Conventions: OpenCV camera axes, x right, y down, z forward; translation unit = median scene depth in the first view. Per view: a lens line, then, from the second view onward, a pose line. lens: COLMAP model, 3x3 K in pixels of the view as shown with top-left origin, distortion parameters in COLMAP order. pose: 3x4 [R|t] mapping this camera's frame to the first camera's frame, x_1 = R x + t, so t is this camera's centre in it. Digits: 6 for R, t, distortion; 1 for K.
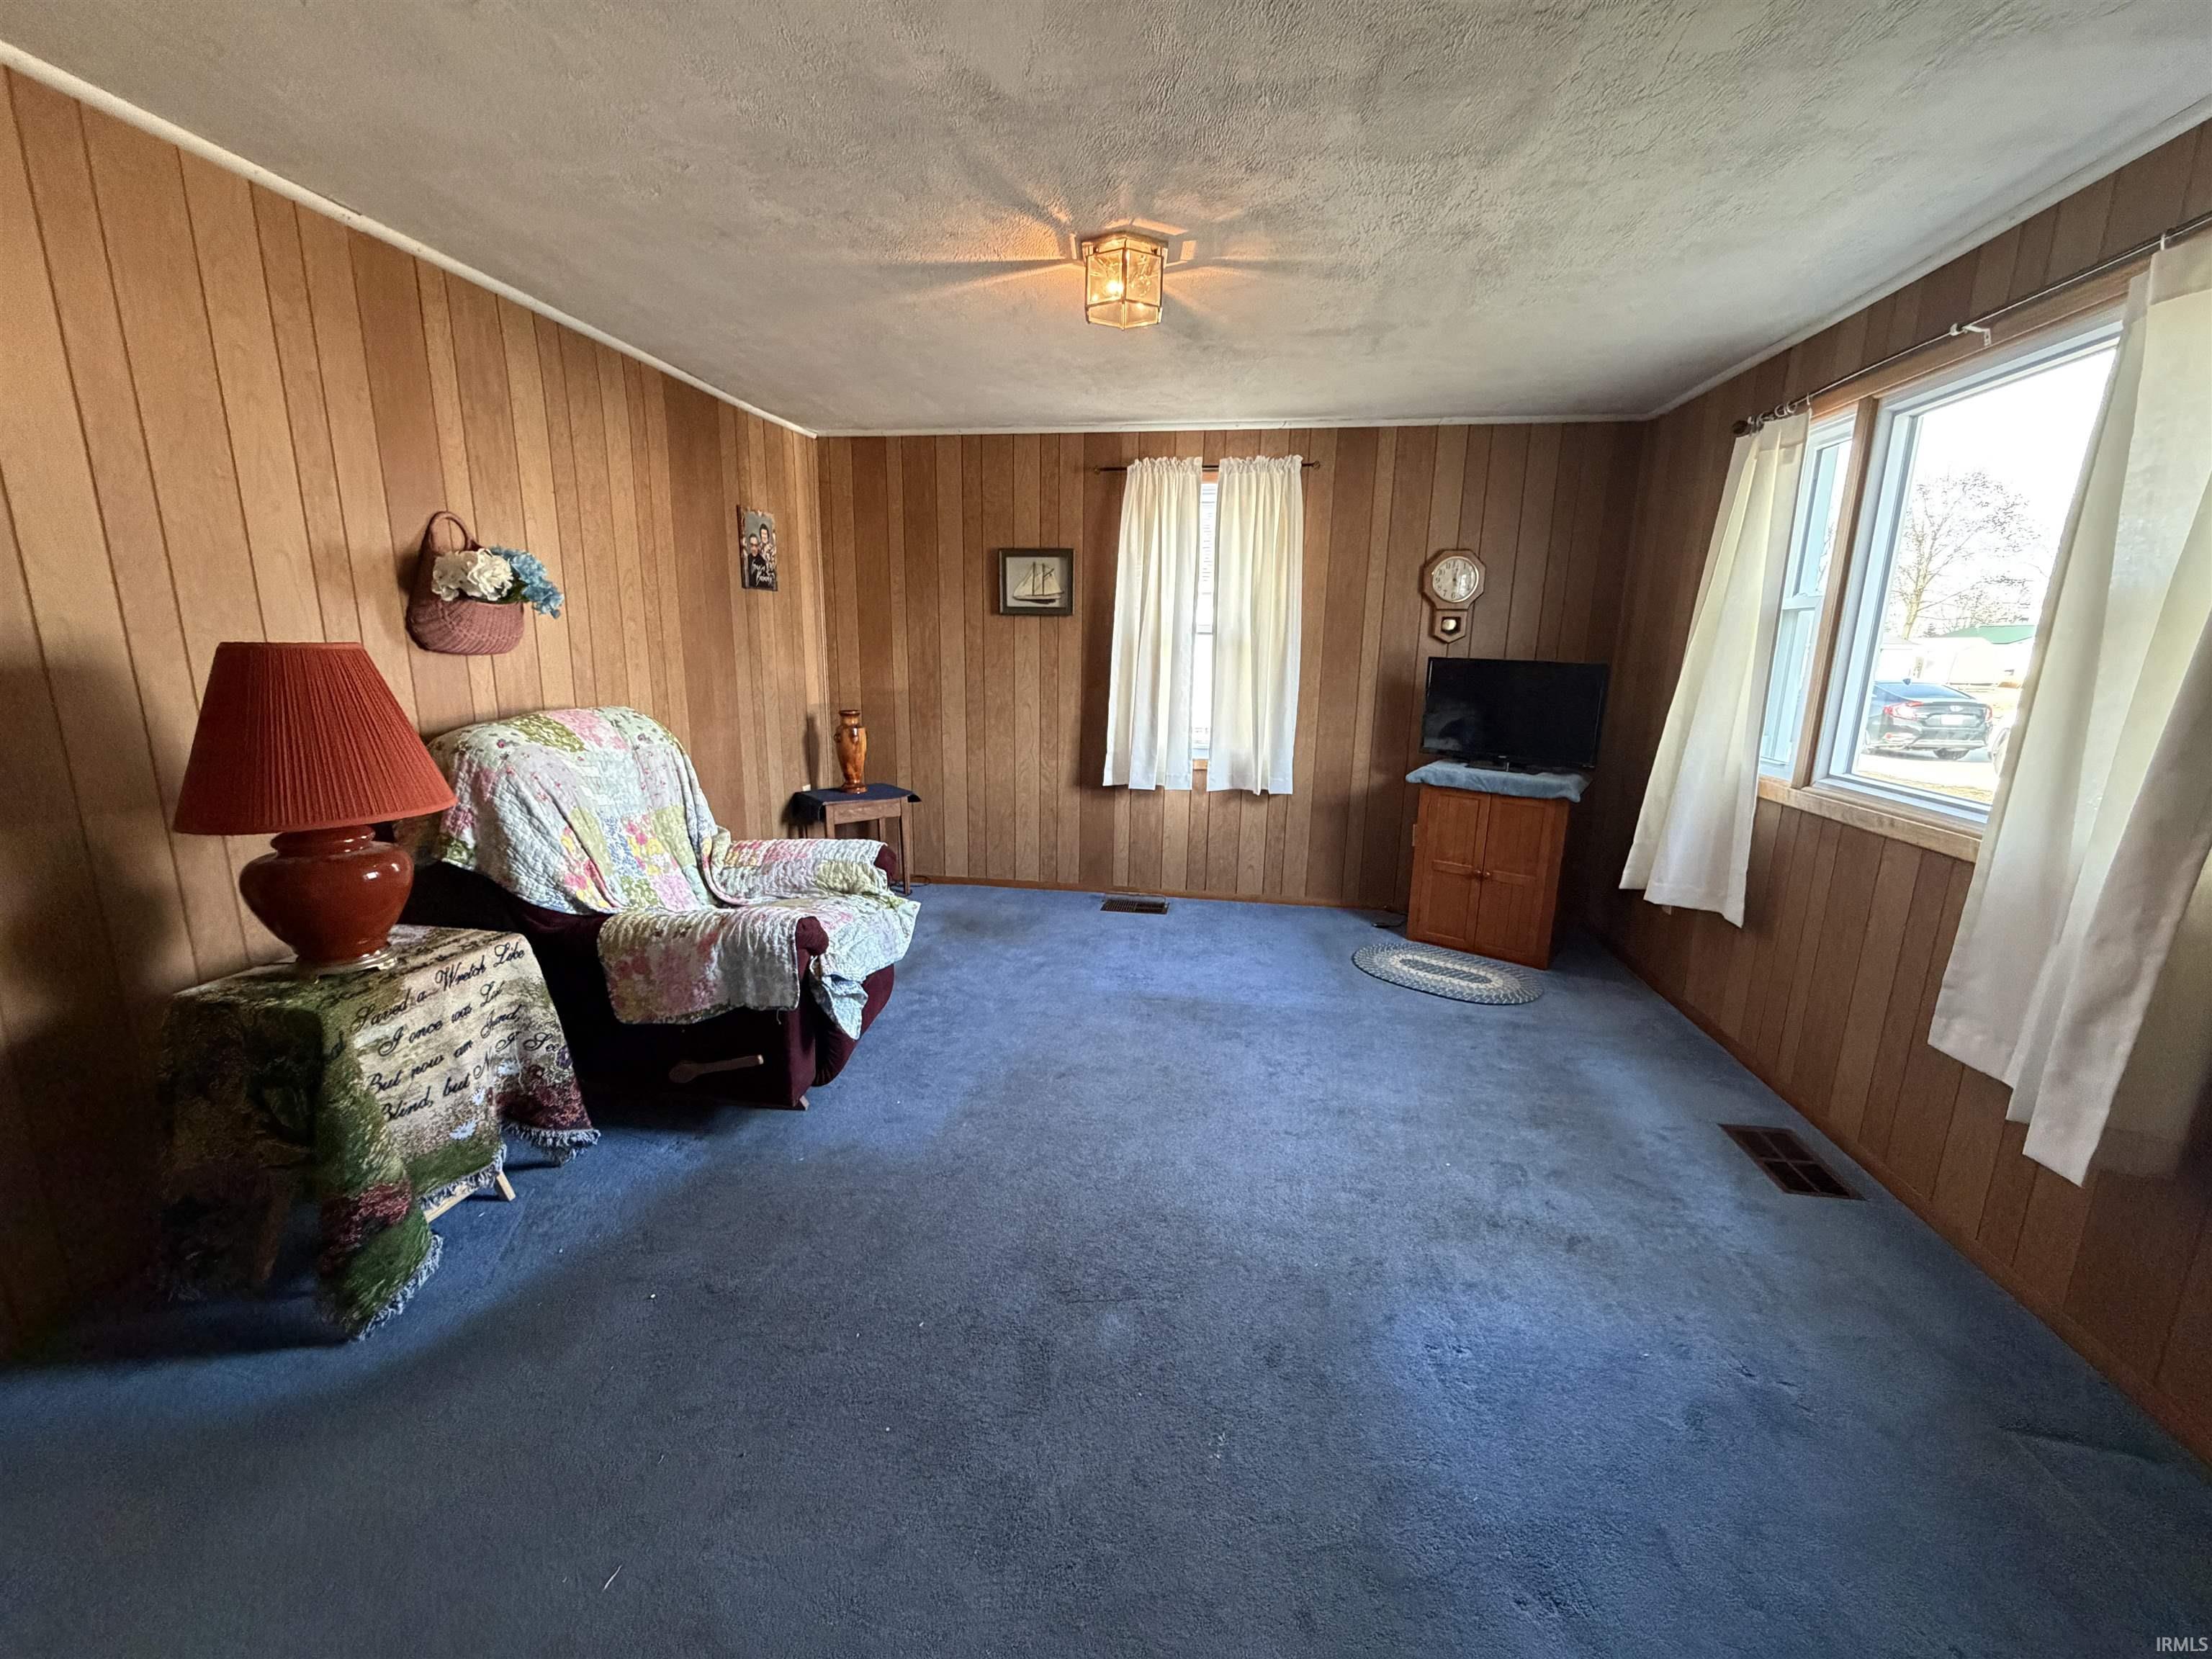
lens RADIAL K [[885.0, 0, 1106.0], [0, 885.0, 829.5], [0, 0, 1]] dist [0.001028, -0.000149]
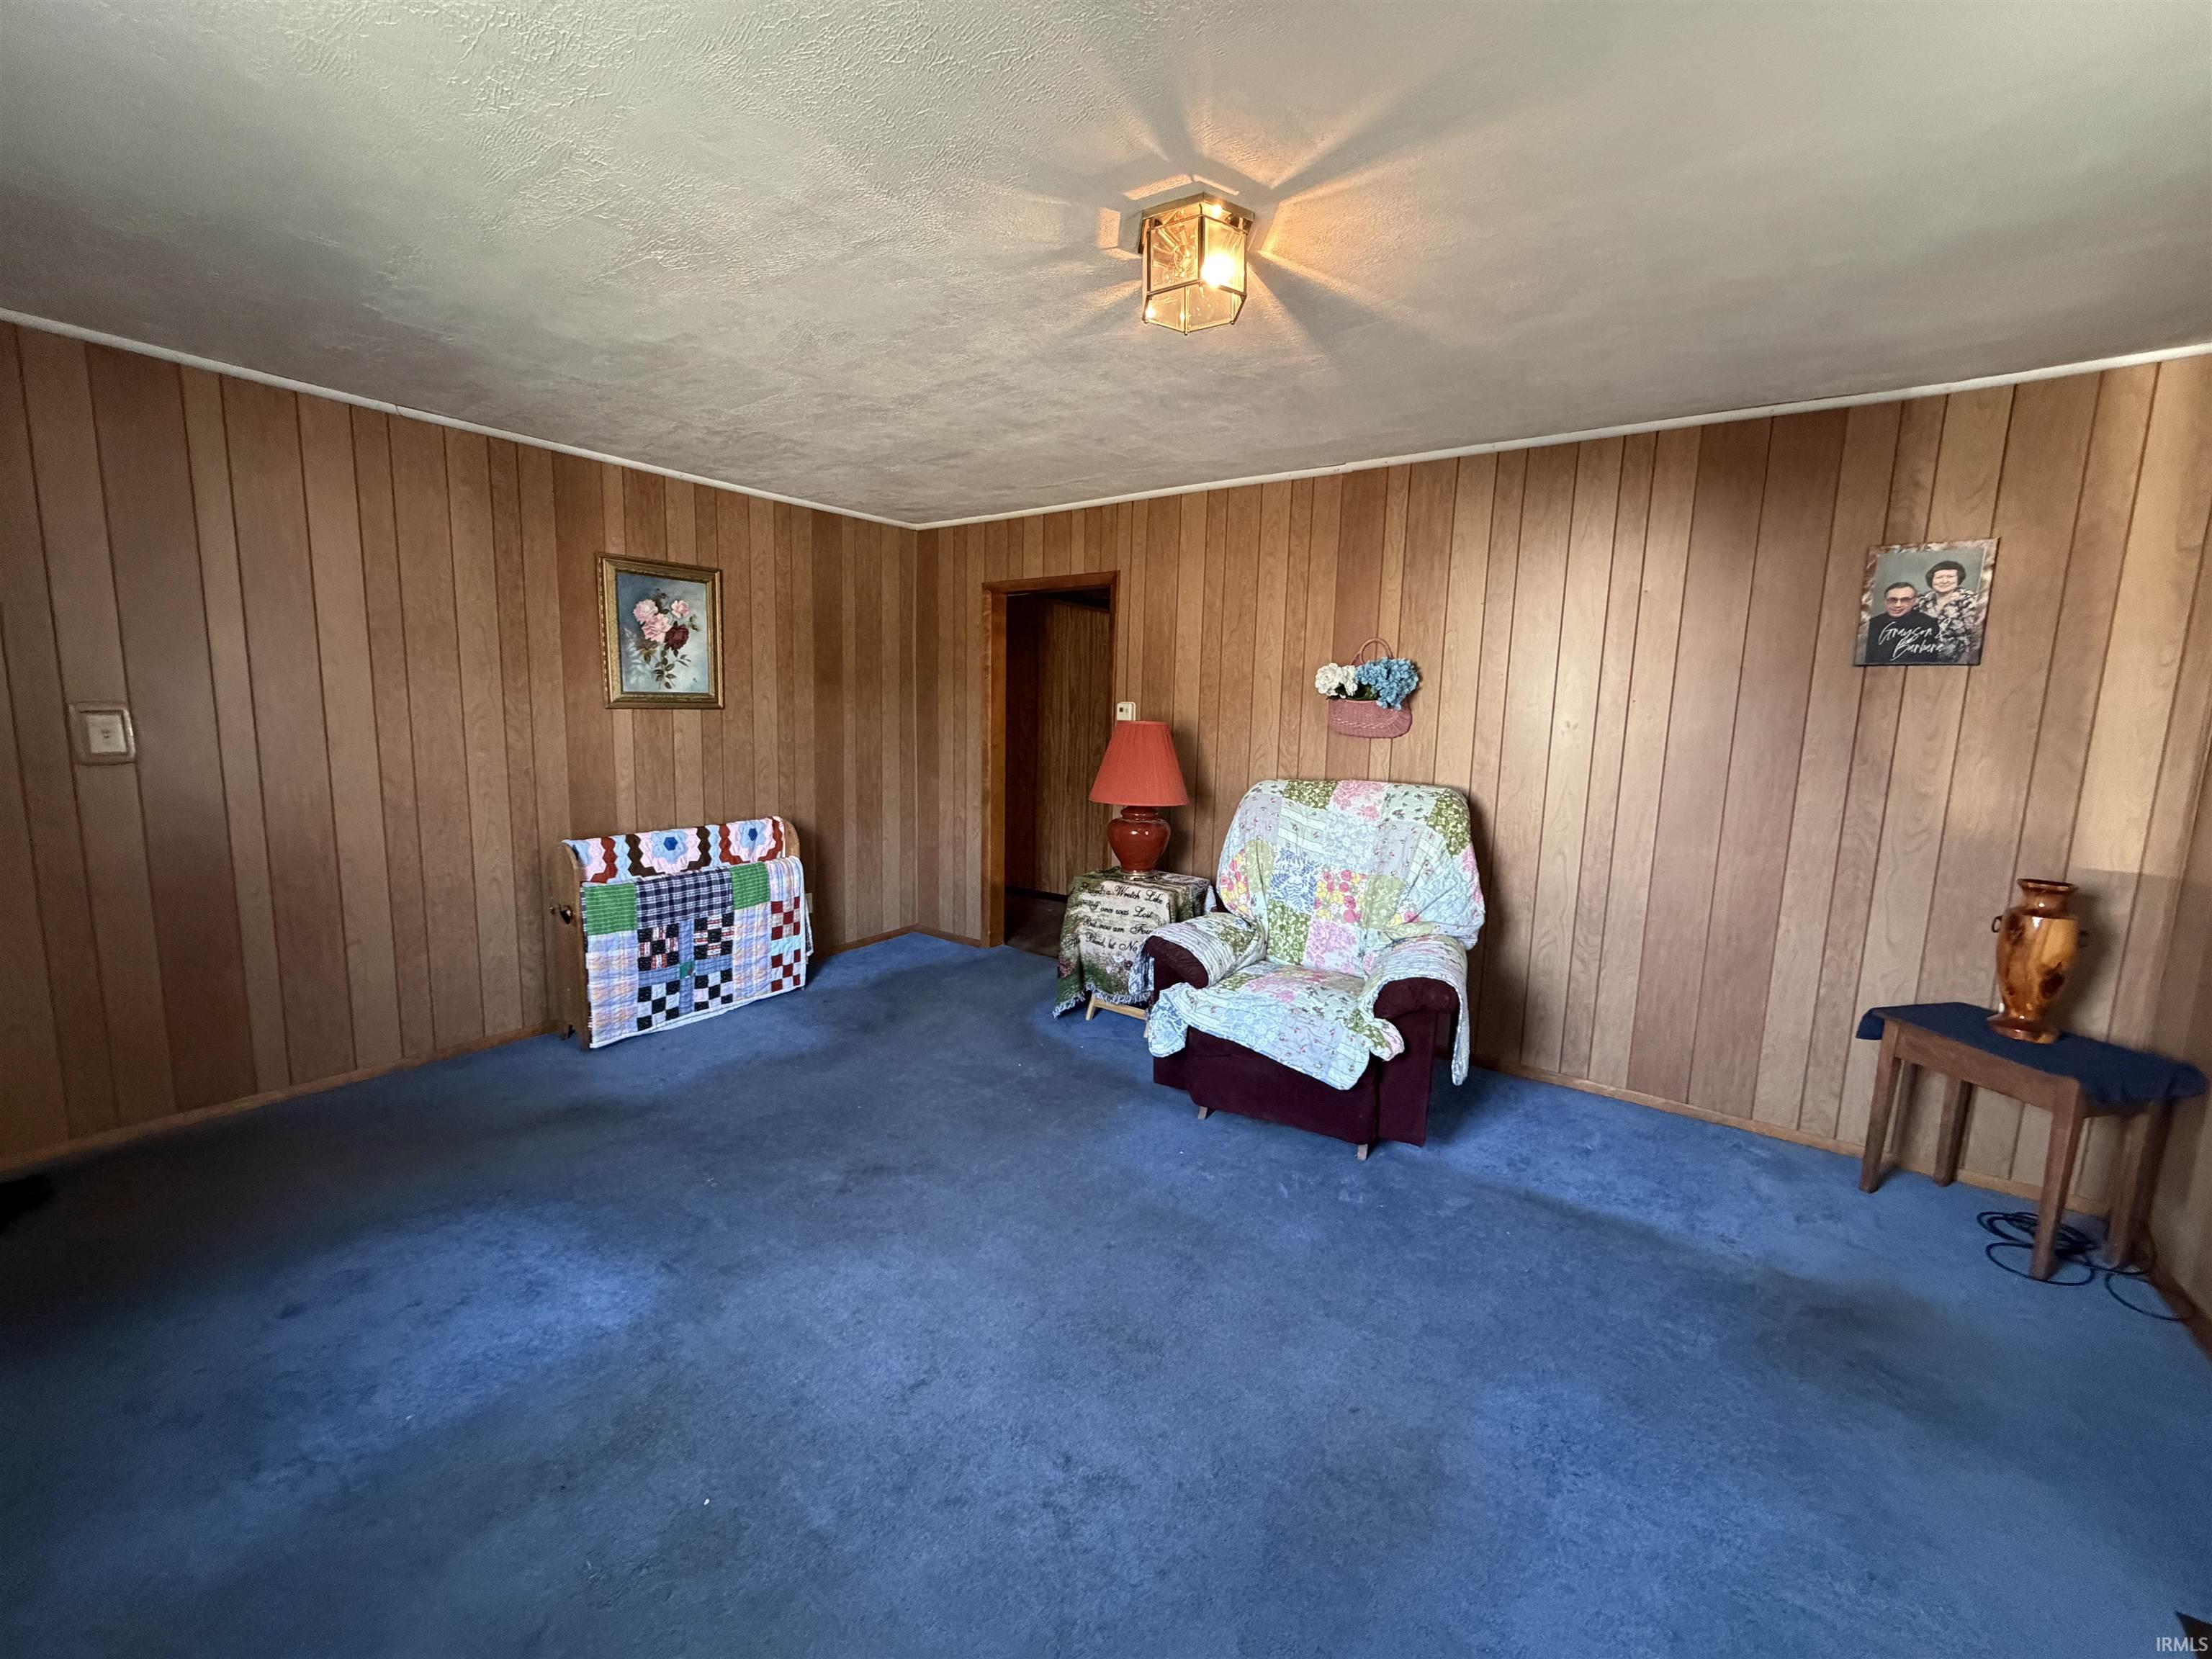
lens RADIAL K [[885.0, 0, 1106.0], [0, 885.0, 829.5], [0, 0, 1]] dist [0.001028, -0.000149]
pose [[-0.447087, 0.096508, -0.889269, 0.688332], [-0.217676, 0.952537, 0.212813, -0.256808], [0.867600, 0.288719, -0.404859, 1.205466]]
